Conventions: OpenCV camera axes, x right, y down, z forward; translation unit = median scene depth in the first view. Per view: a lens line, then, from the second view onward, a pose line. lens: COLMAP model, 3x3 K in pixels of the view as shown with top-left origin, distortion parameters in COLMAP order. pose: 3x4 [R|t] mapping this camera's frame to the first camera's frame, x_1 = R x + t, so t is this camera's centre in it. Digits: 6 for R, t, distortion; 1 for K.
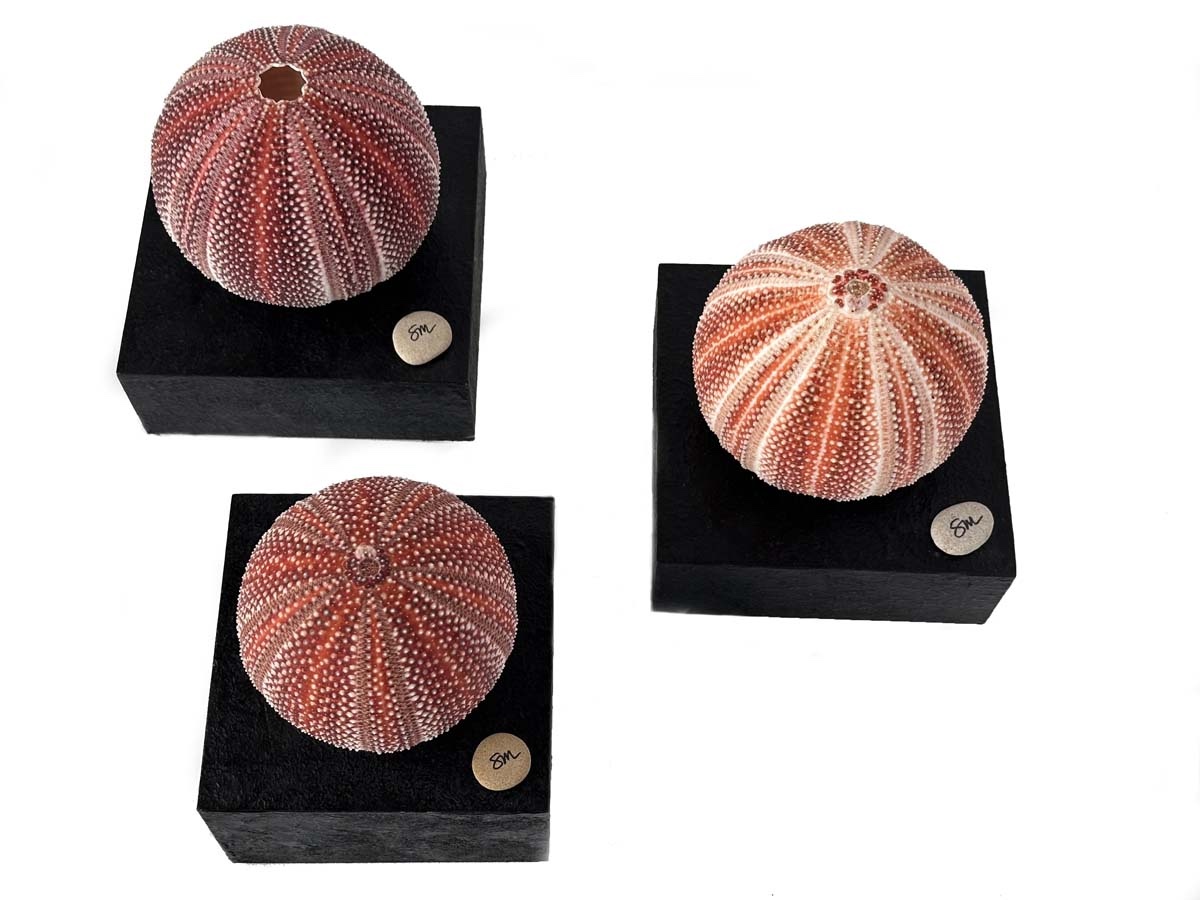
lens RADIAL K [[1714.7, 0, 604.3], [0, 1714.7, 452.9], [0, 0, 1]] dist [0.142529, 0.000000]
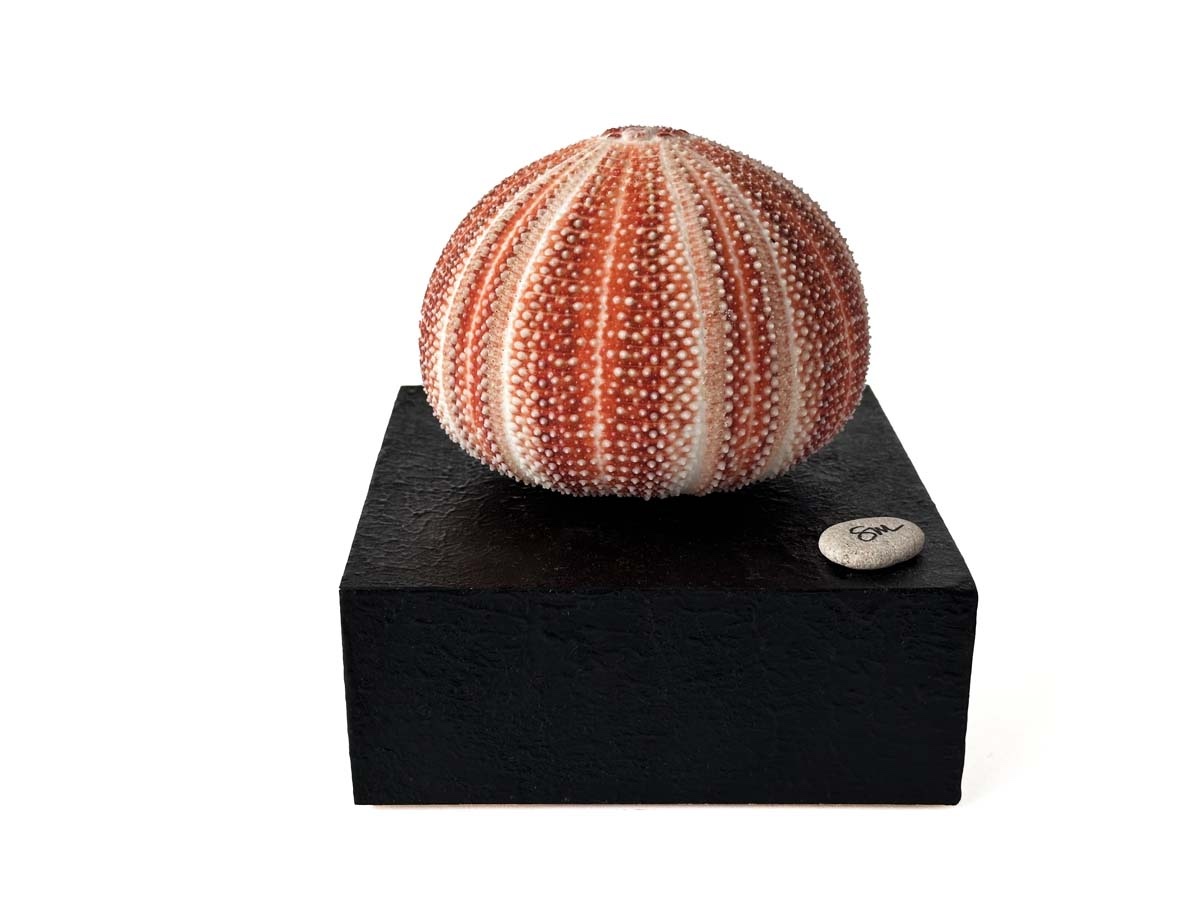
lens RADIAL K [[1714.7, 0, 604.7], [0, 1714.7, 452.2], [0, 0, 1]] dist [0.142529, 0.000000]
pose [[0.999262, -0.032224, 0.020899, 0.112450], [0.037824, 0.731145, -0.681172, 0.438401], [0.006670, 0.681460, 0.731825, 0.586180]]
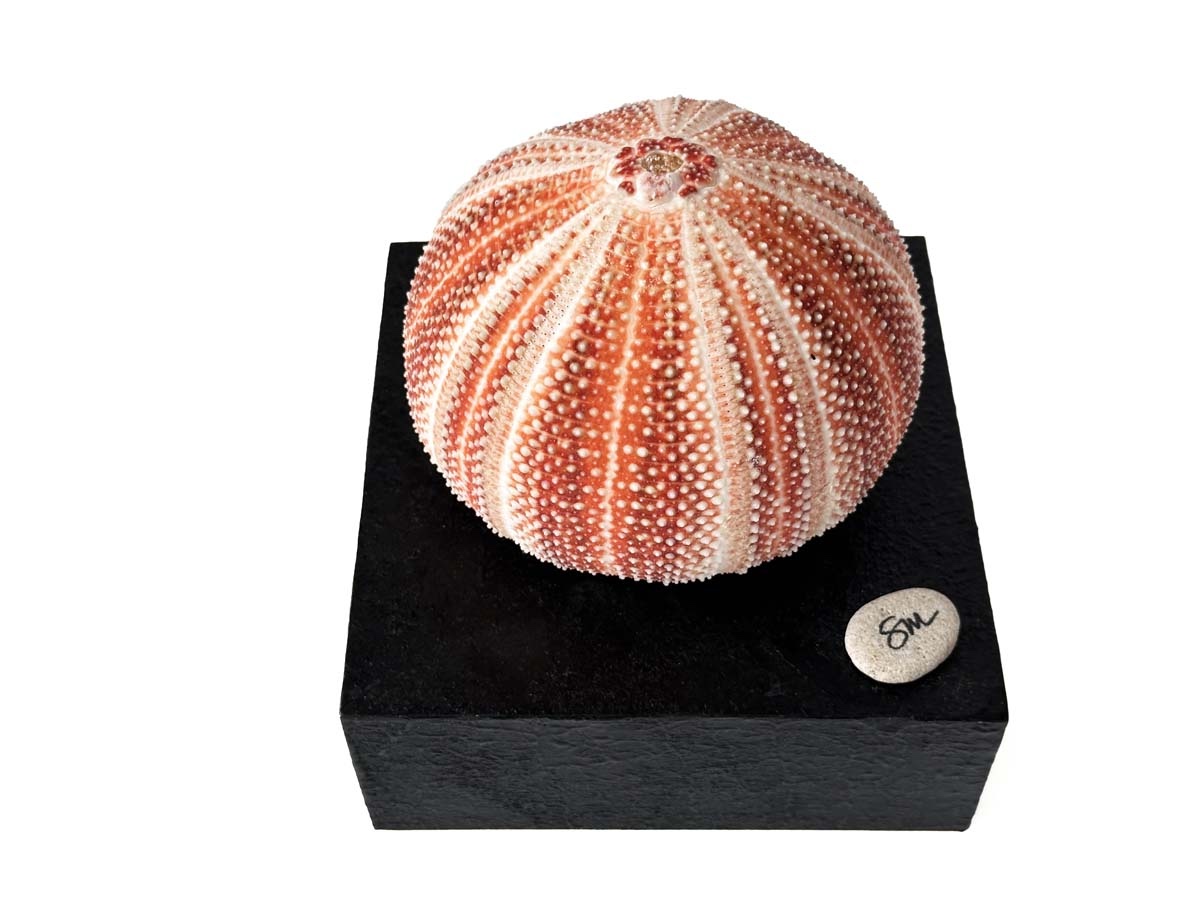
lens RADIAL K [[1714.7, 0, 598.8], [0, 1714.7, 443.4], [0, 0, 1]] dist [0.142529, 0.000000]
pose [[0.999038, -0.036929, -0.023639, 0.134249], [0.031521, 0.979638, -0.198285, 0.094706], [0.030480, 0.197349, 0.979859, 0.478070]]
